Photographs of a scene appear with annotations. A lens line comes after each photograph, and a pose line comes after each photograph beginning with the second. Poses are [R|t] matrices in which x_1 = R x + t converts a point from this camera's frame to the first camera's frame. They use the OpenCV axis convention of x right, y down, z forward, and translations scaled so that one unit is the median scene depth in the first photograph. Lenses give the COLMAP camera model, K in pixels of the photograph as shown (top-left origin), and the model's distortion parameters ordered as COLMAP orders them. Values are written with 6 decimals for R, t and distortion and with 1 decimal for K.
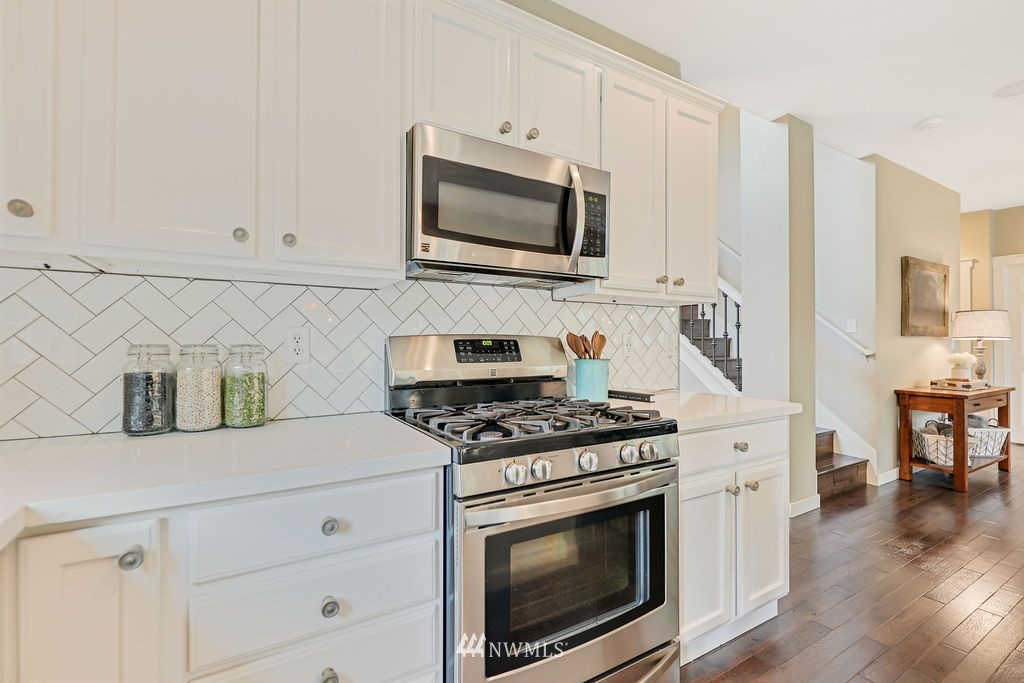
lens RADIAL K [[453.1, 0, 512.0], [0, 453.1, 341.5], [0, 0, 1]] dist [-0.001924, -0.000493]
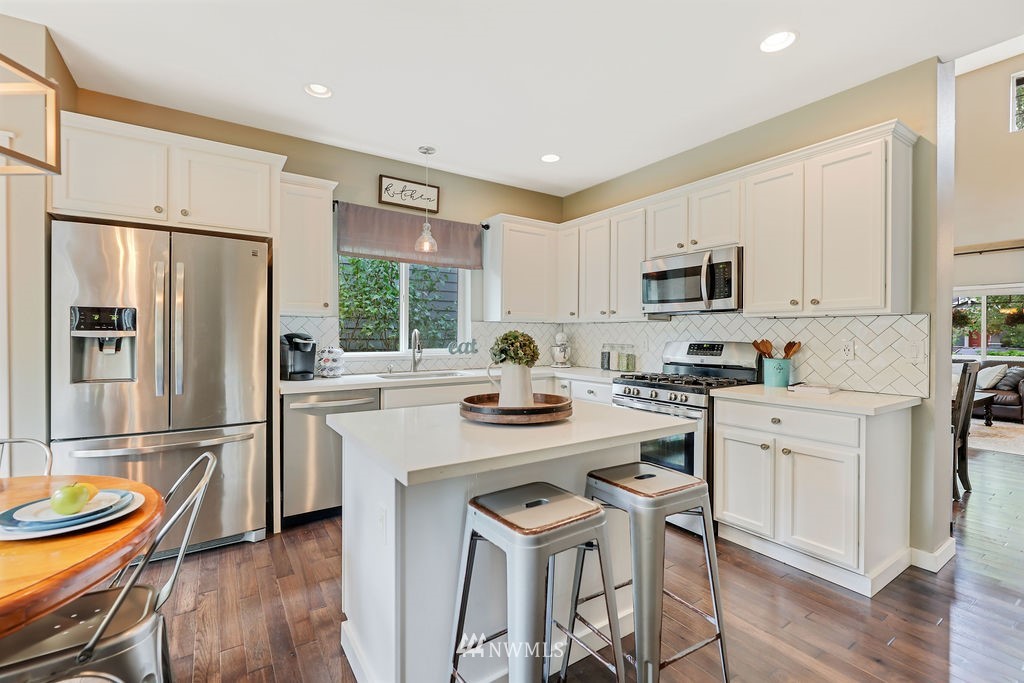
lens RADIAL K [[453.1, 0, 512.0], [0, 453.1, 341.5], [0, 0, 1]] dist [-0.001924, -0.000493]
pose [[0.056752, 0.015729, -0.998264, 1.877445], [-0.002792, 0.999874, 0.015596, -0.043167], [0.998384, 0.001902, 0.056789, 0.063767]]
